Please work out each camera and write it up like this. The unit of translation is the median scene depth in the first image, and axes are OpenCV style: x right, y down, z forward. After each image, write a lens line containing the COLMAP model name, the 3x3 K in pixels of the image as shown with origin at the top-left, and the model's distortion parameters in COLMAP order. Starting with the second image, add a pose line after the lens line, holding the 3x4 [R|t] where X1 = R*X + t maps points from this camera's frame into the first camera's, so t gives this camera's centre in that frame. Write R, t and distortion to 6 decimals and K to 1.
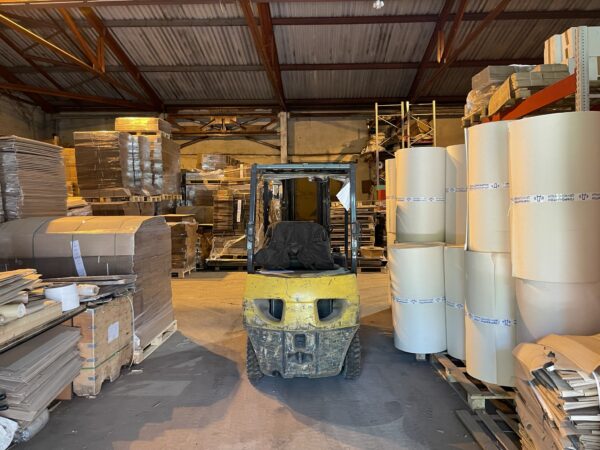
lens RADIAL K [[455.9, 0, 300.0], [0, 455.9, 225.0], [0, 0, 1]] dist [-0.001109, -0.005708]
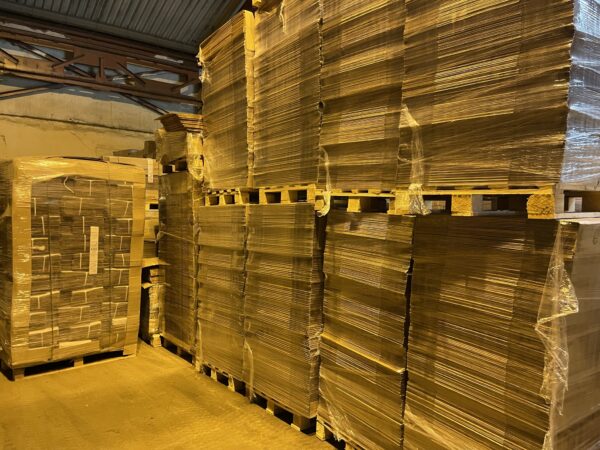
lens RADIAL K [[455.9, 0, 300.0], [0, 455.9, 225.0], [0, 0, 1]] dist [-0.001109, -0.005708]
pose [[0.807260, 0.013539, 0.590041, -0.296219], [0.007906, 0.999399, -0.033749, -0.020127], [-0.590143, 0.031909, 0.806668, 0.456434]]
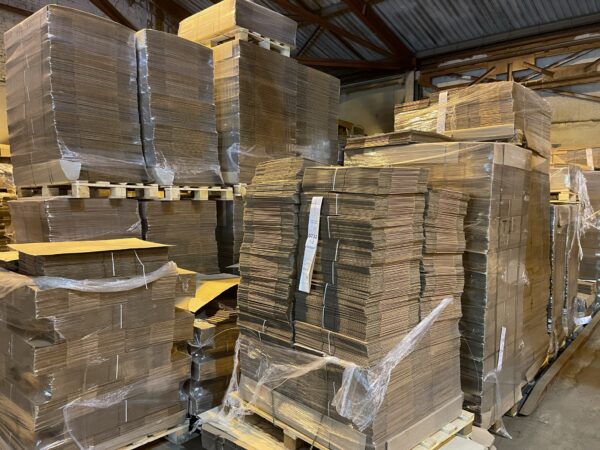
lens RADIAL K [[455.9, 0, 300.0], [0, 455.9, 225.0], [0, 0, 1]] dist [-0.001109, -0.005708]
pose [[0.767962, 0.052079, -0.638375, 0.003942], [-0.060263, 0.998143, 0.008934, -0.020972], [0.637654, 0.031610, 0.769674, 0.411083]]
